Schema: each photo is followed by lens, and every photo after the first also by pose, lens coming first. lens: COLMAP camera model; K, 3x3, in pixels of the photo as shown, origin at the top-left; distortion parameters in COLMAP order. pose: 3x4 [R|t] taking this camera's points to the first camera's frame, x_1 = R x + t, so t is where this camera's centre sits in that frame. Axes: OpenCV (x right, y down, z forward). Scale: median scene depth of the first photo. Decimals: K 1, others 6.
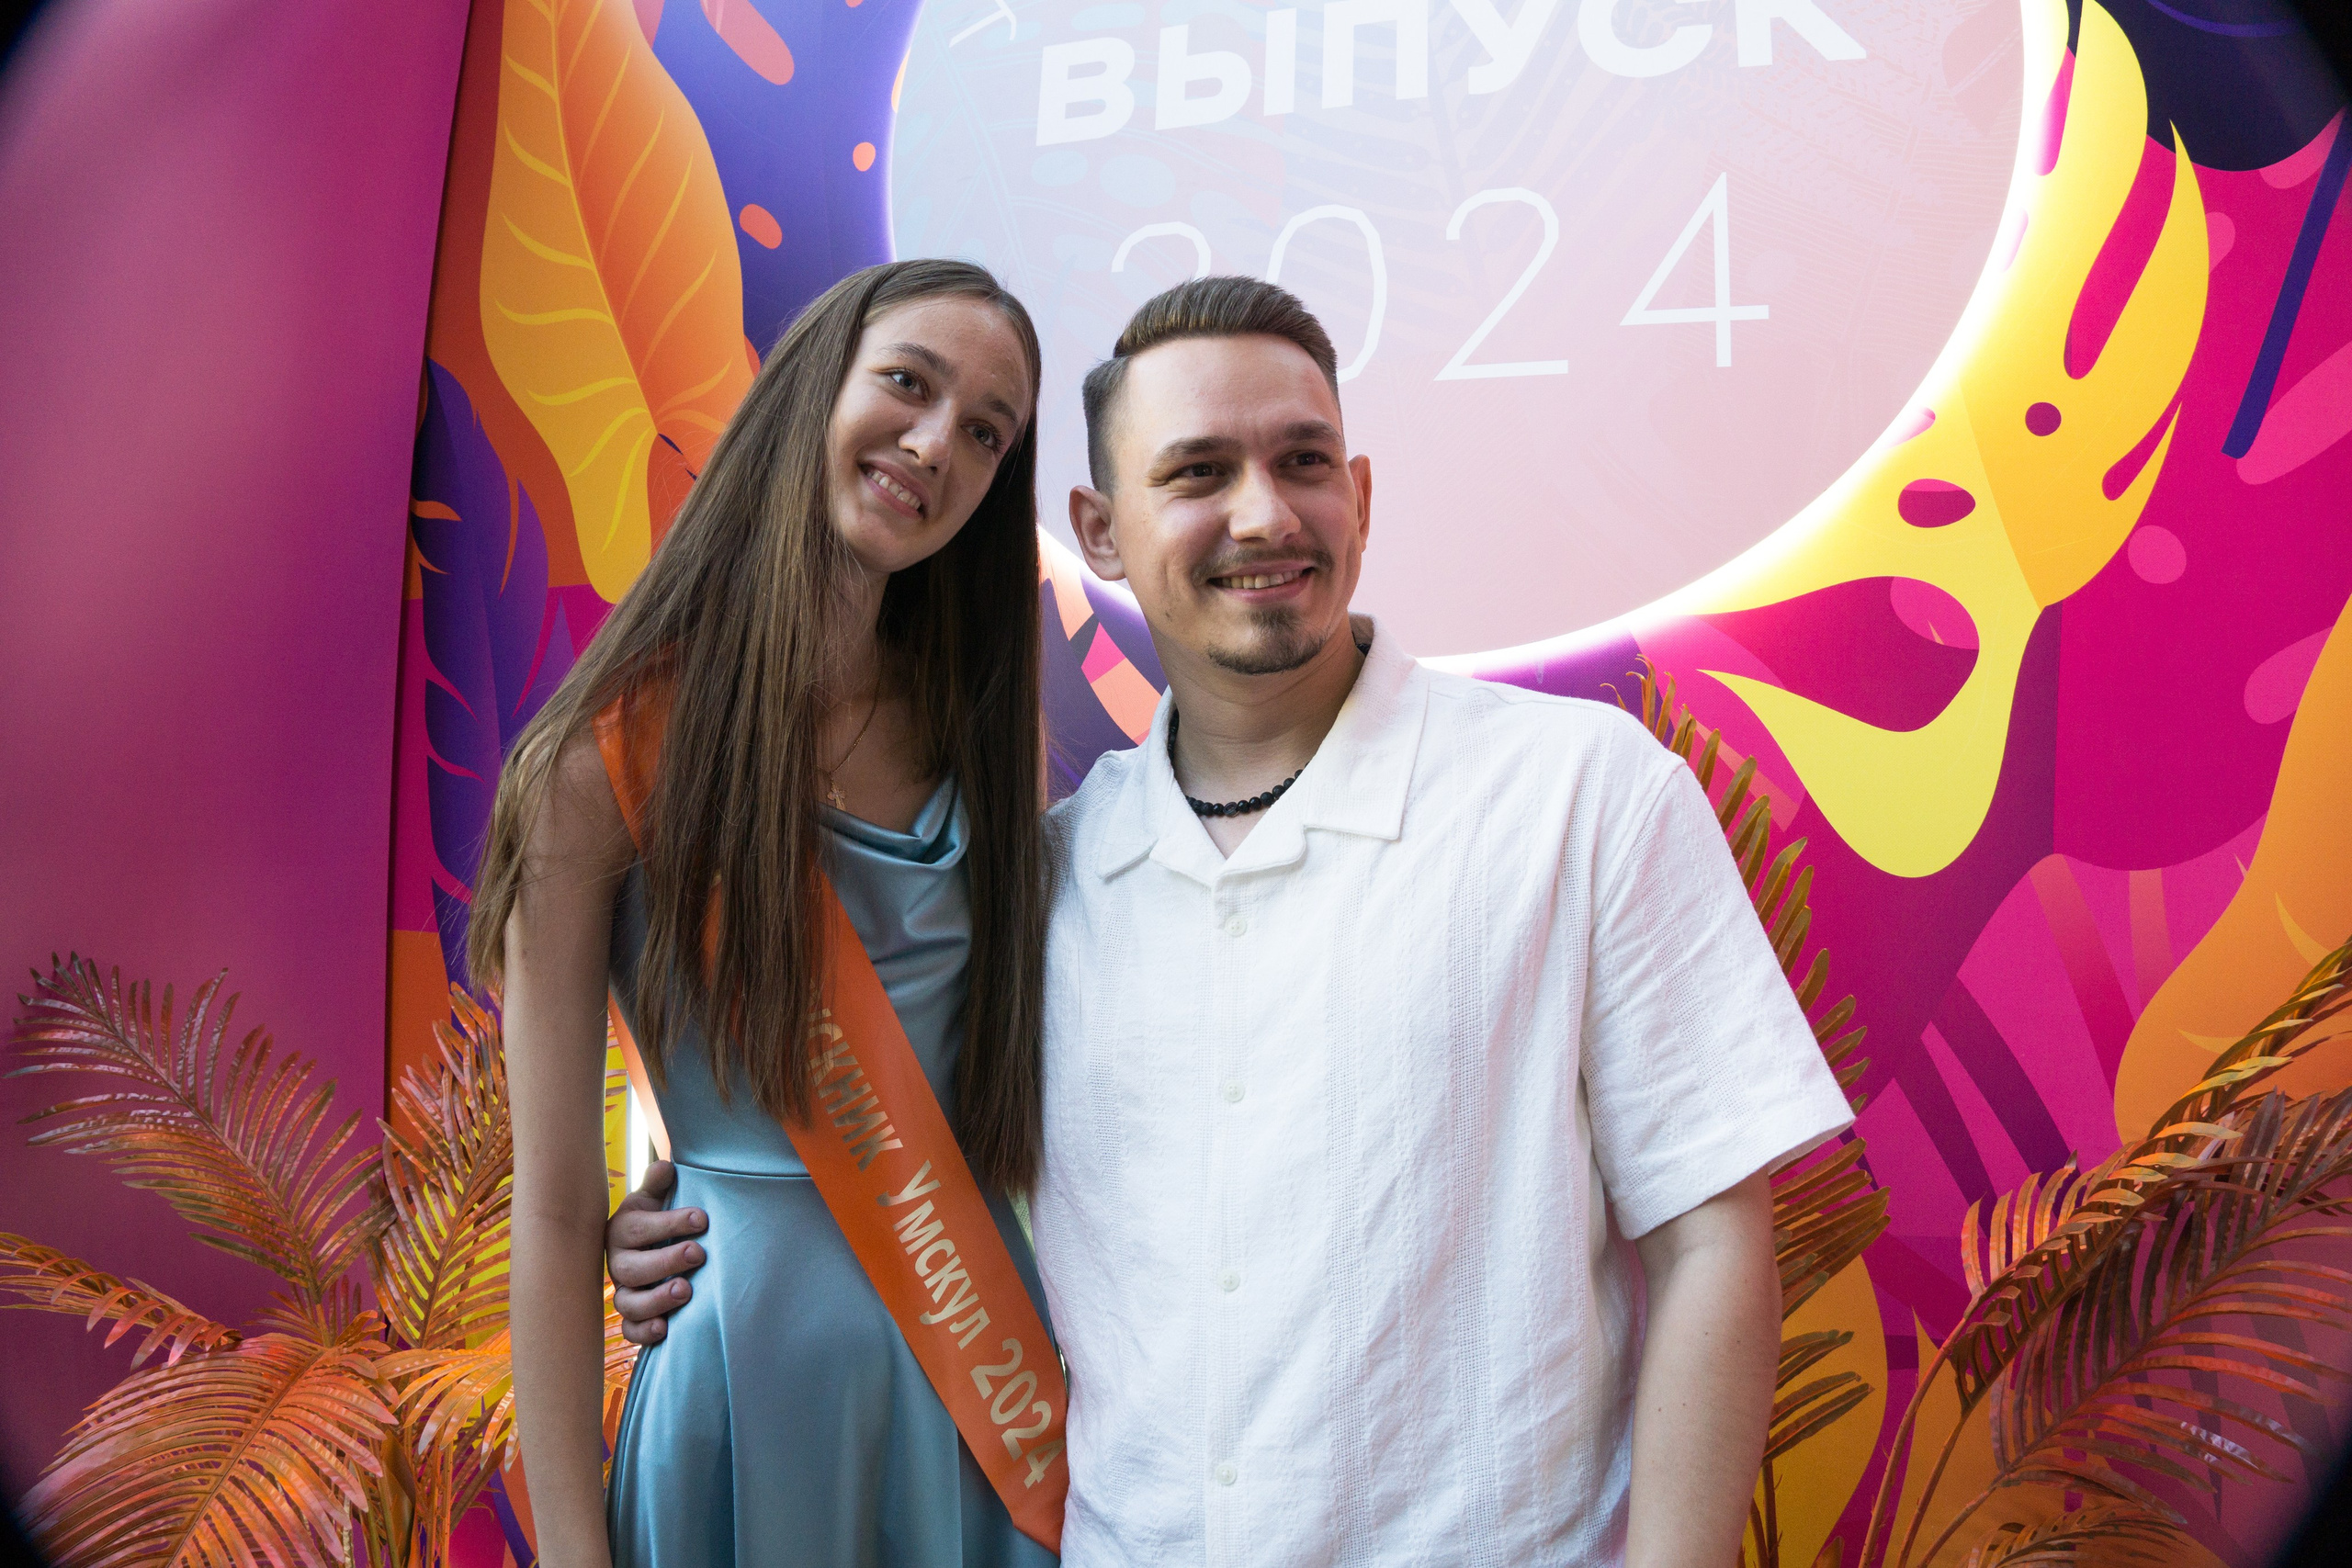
lens RADIAL K [[1841.2, 0, 1183.8], [0, 1841.2, 775.7], [0, 0, 1]] dist [-0.294445, 0.116907]
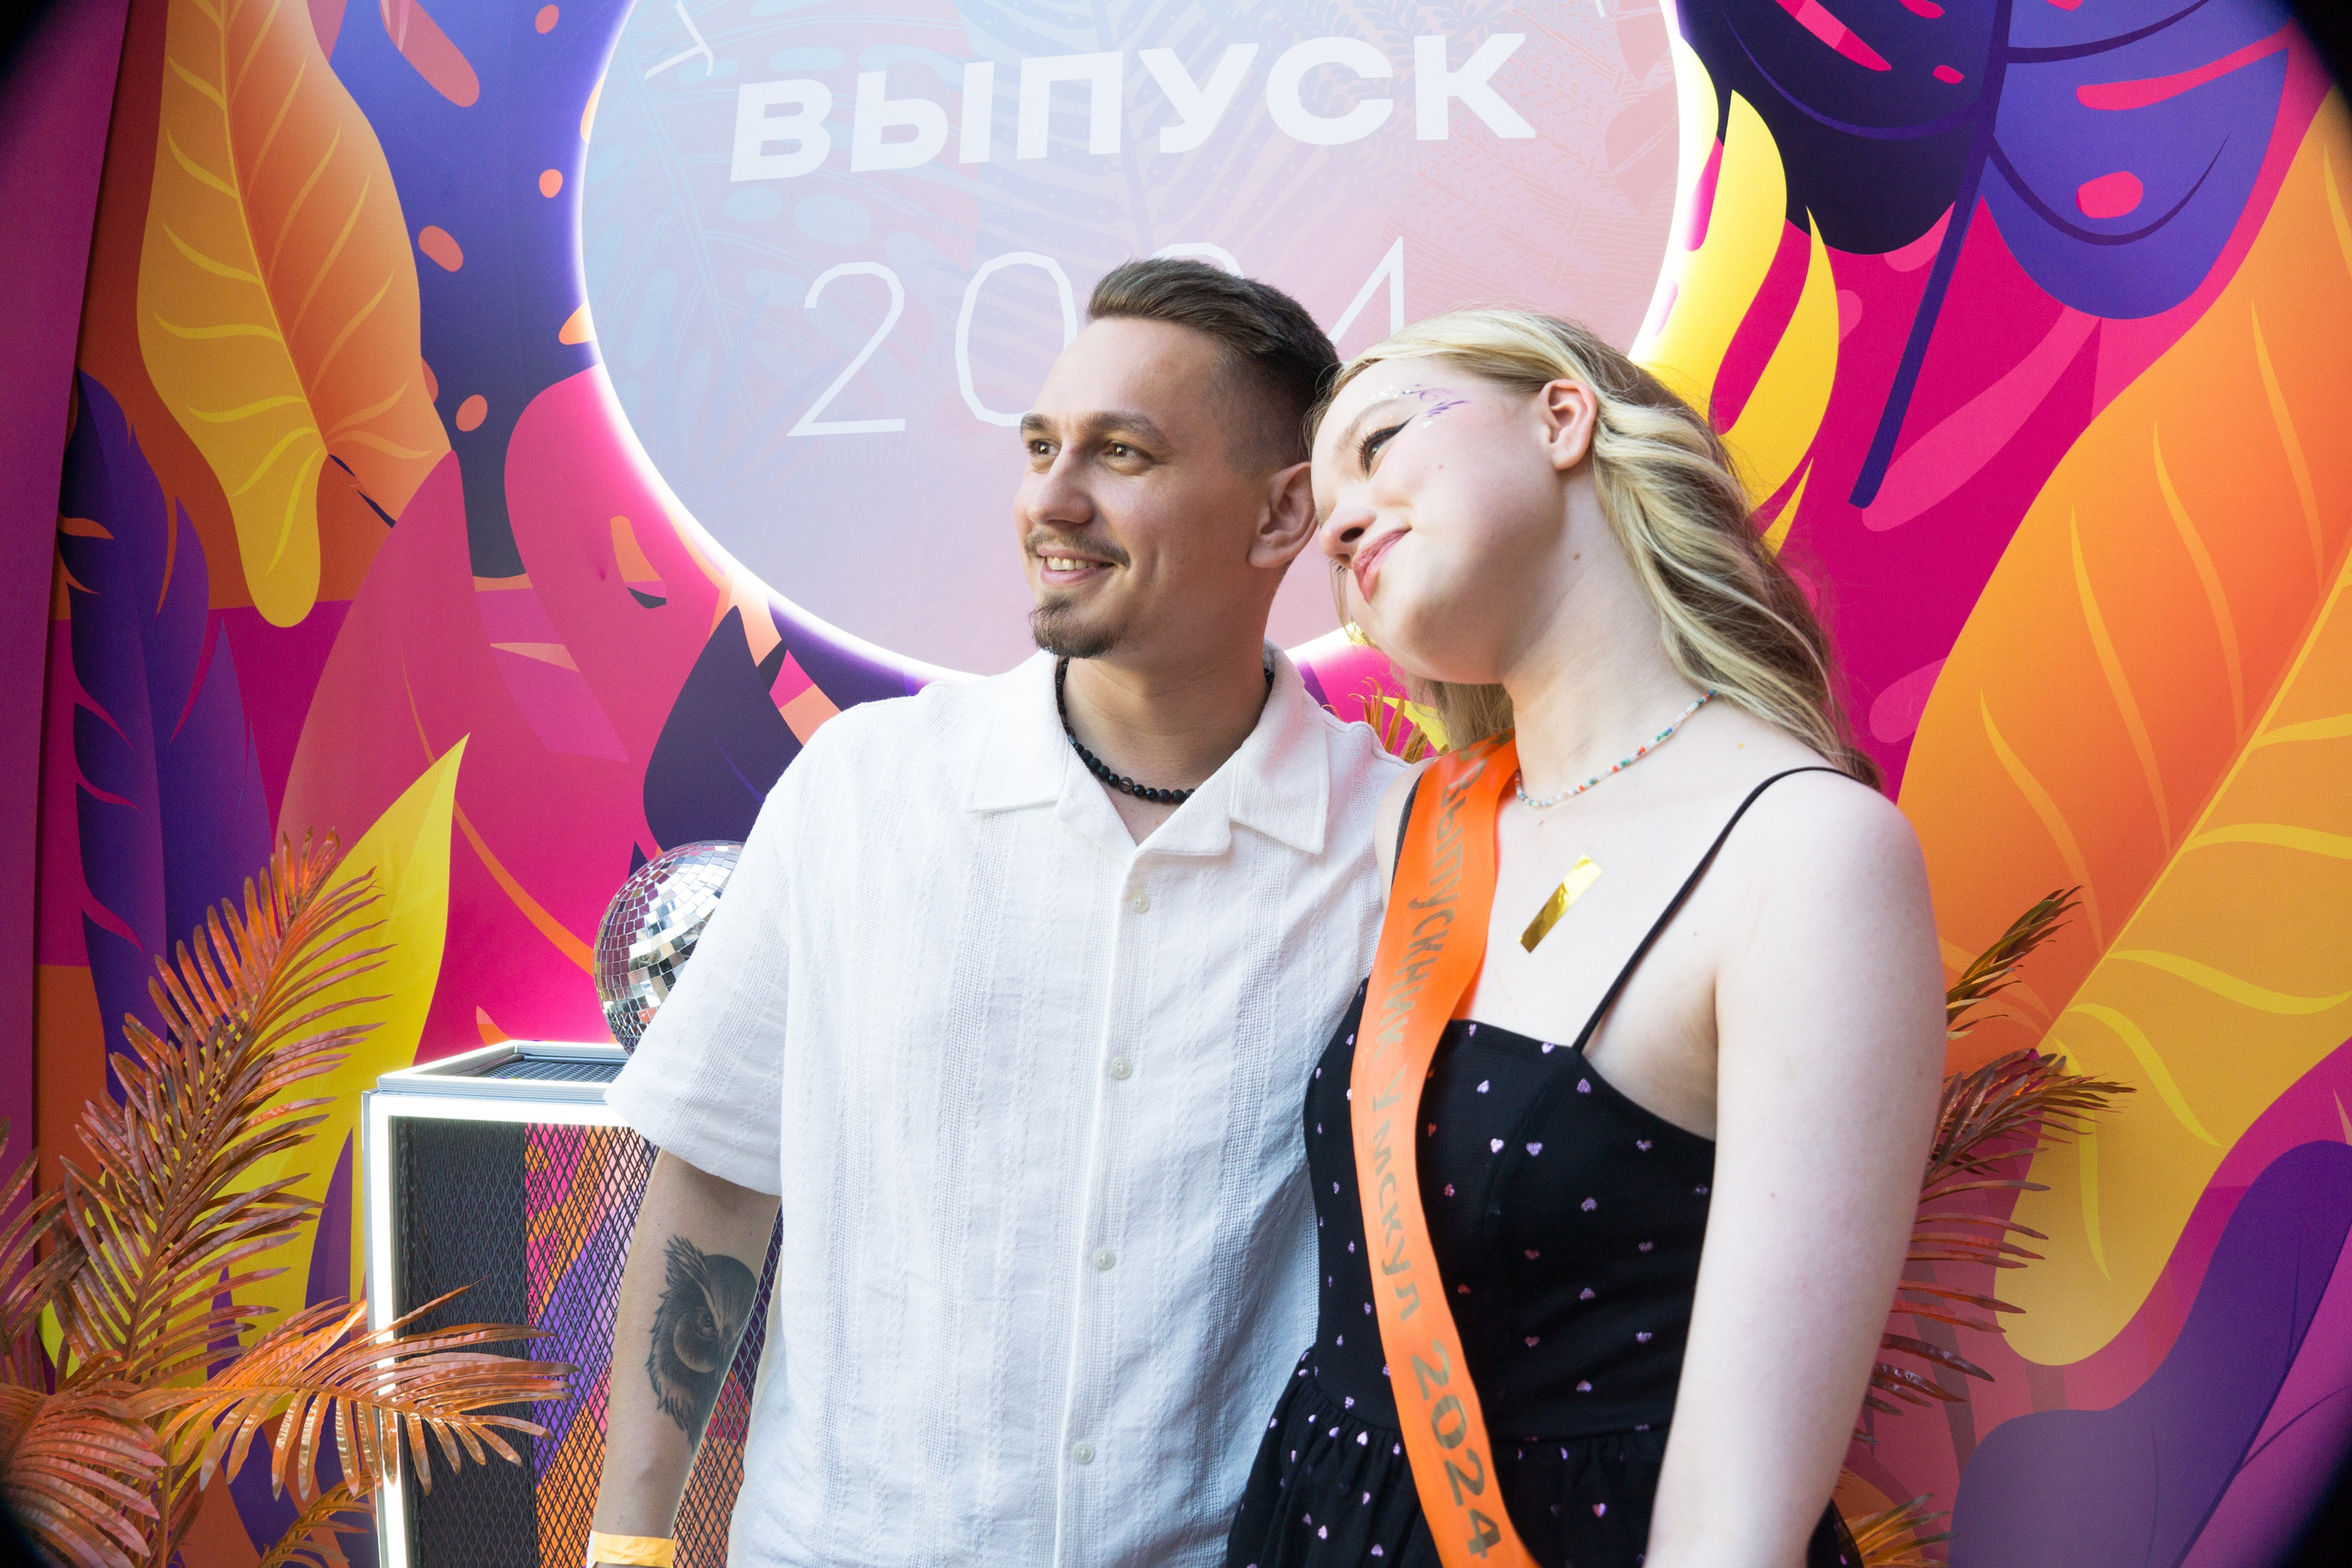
lens RADIAL K [[1839.3, 0, 1175.7], [0, 1839.3, 786.4], [0, 0, 1]] dist [-0.294766, 0.119628]
pose [[0.967151, -0.000919, 0.254202, -0.100745], [0.006073, 0.999792, -0.019492, 0.015244], [-0.254132, 0.020395, 0.966955, -0.032384]]
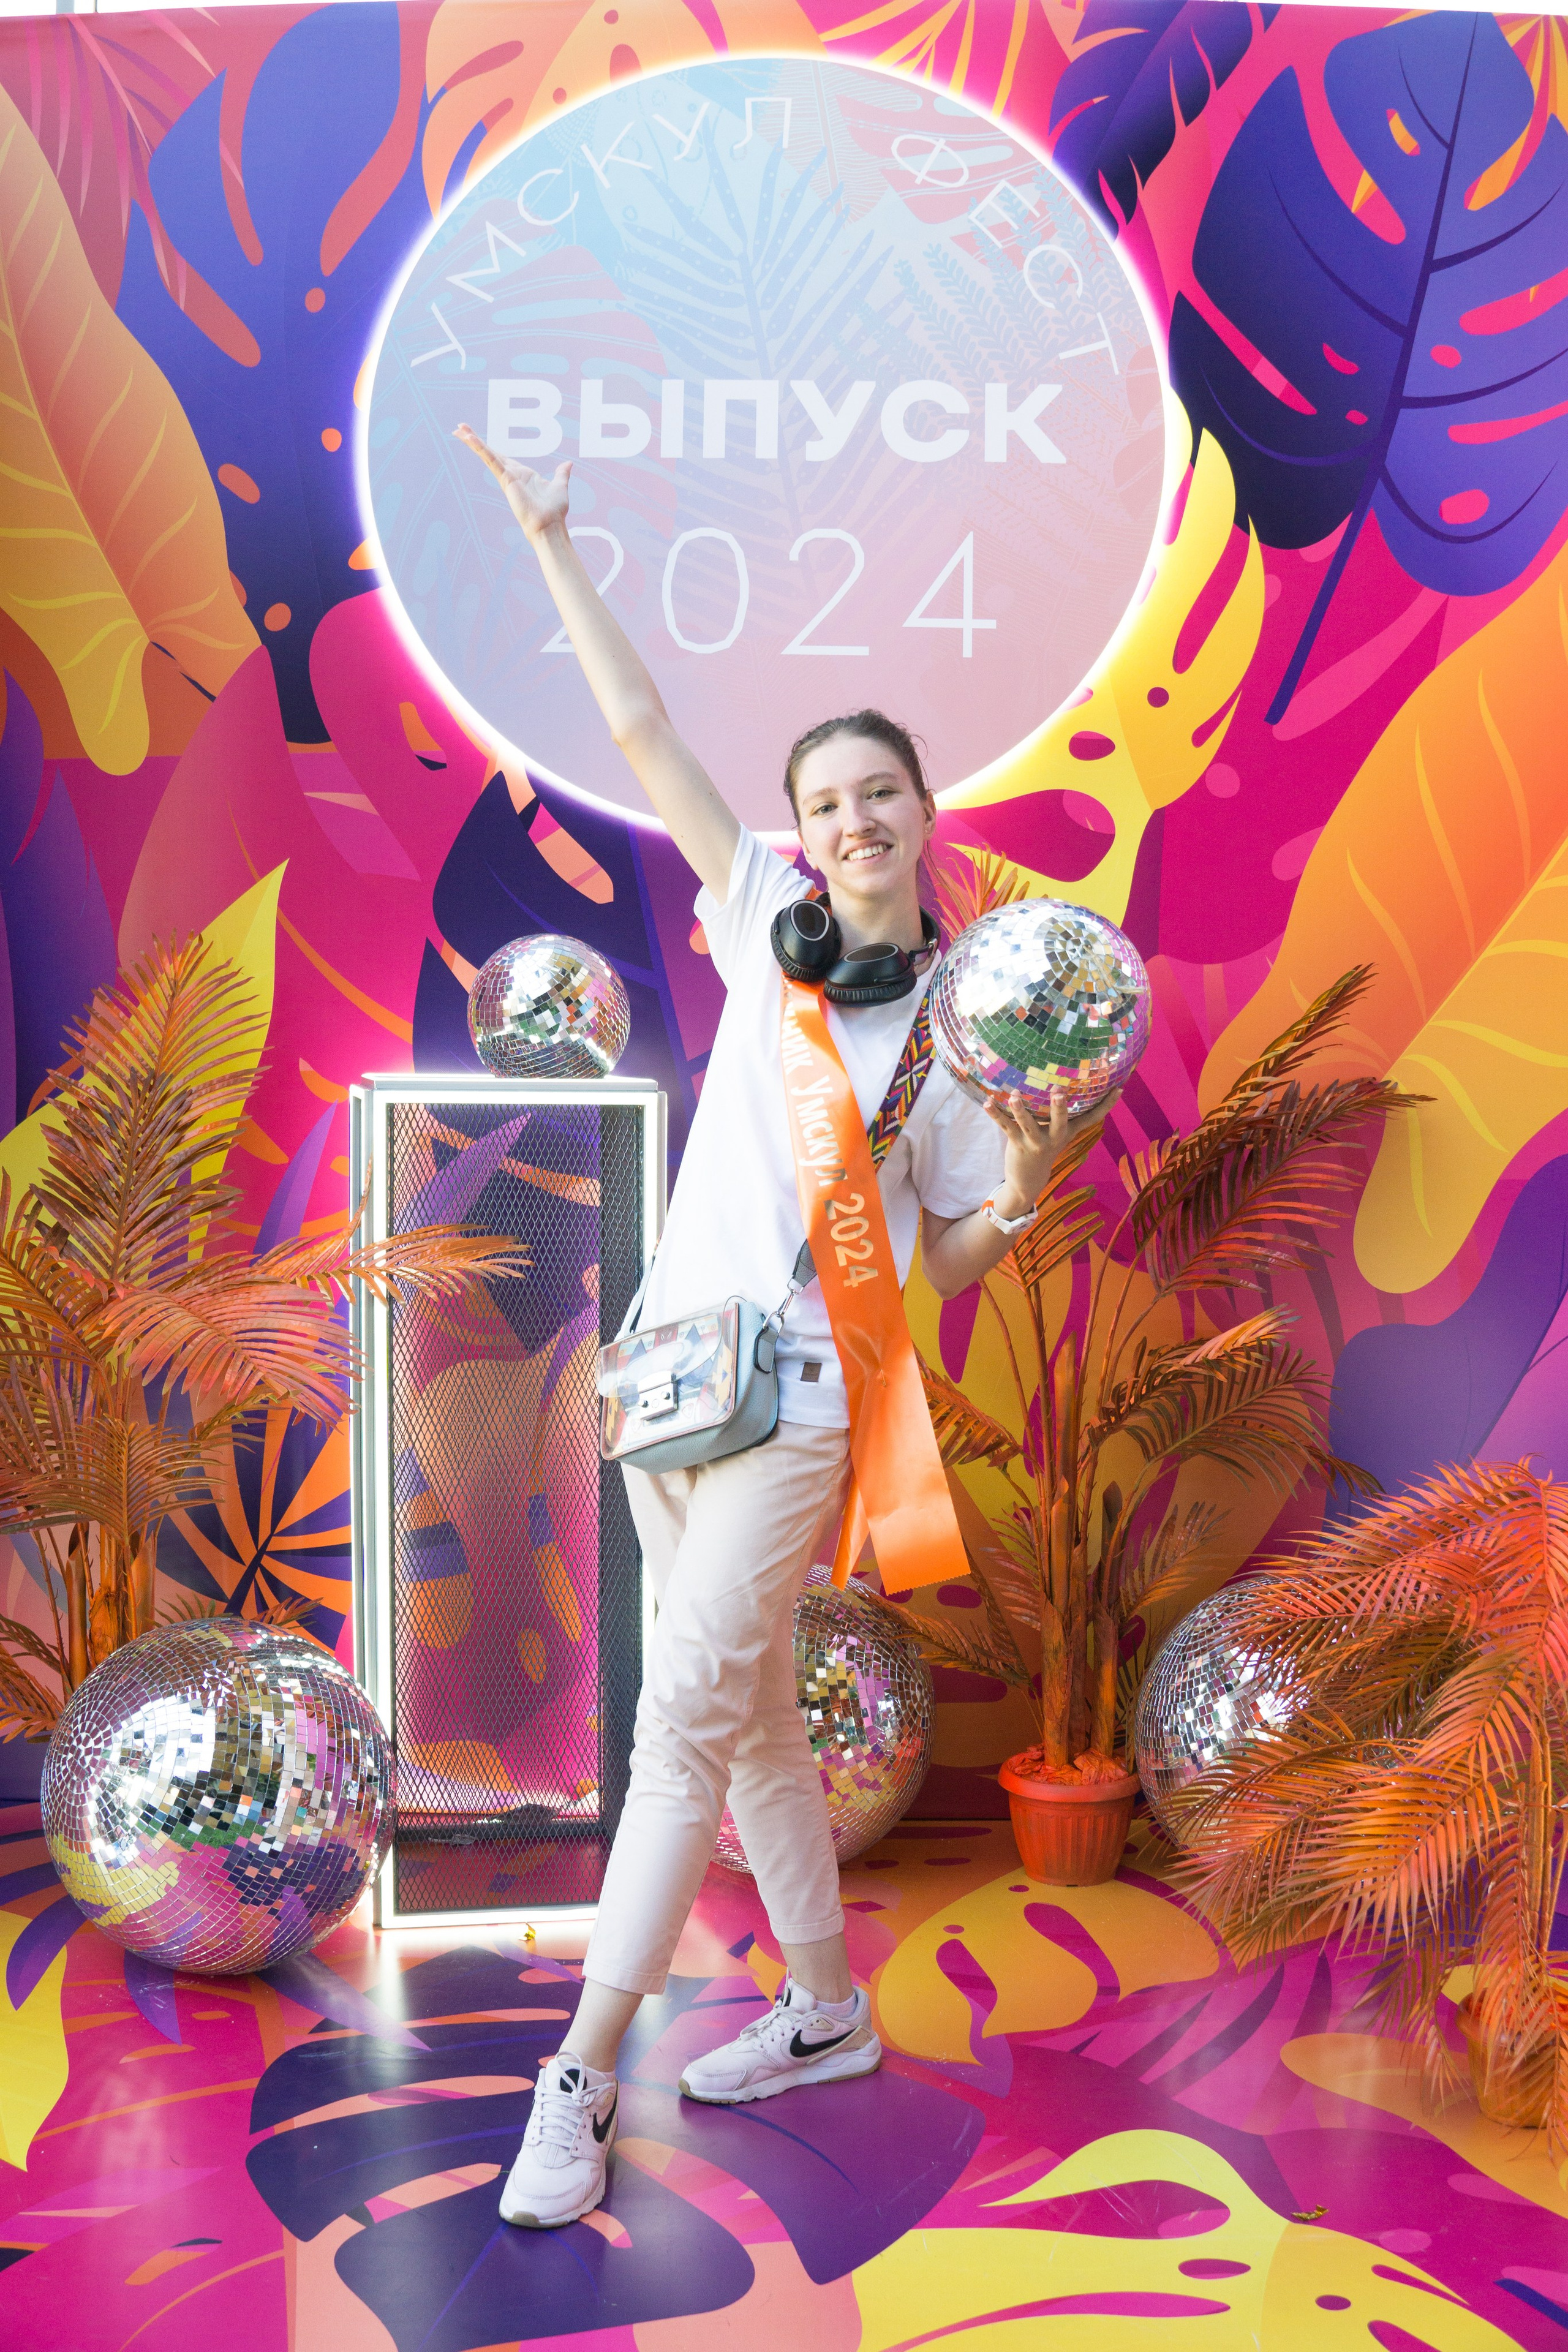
lens RADIAL K [[2404.1, 0, 771.9], [0, 2404.1, 1183.5], [0, 0, 1]] dist [-0.244104, 0.157387]
pose [[0.921945, -0.036568, 0.385591, -0.669597], [-0.002259, 0.995009, 0.099764, 0.031315], [-0.387315, -0.092848, 0.917260, -0.911684]]
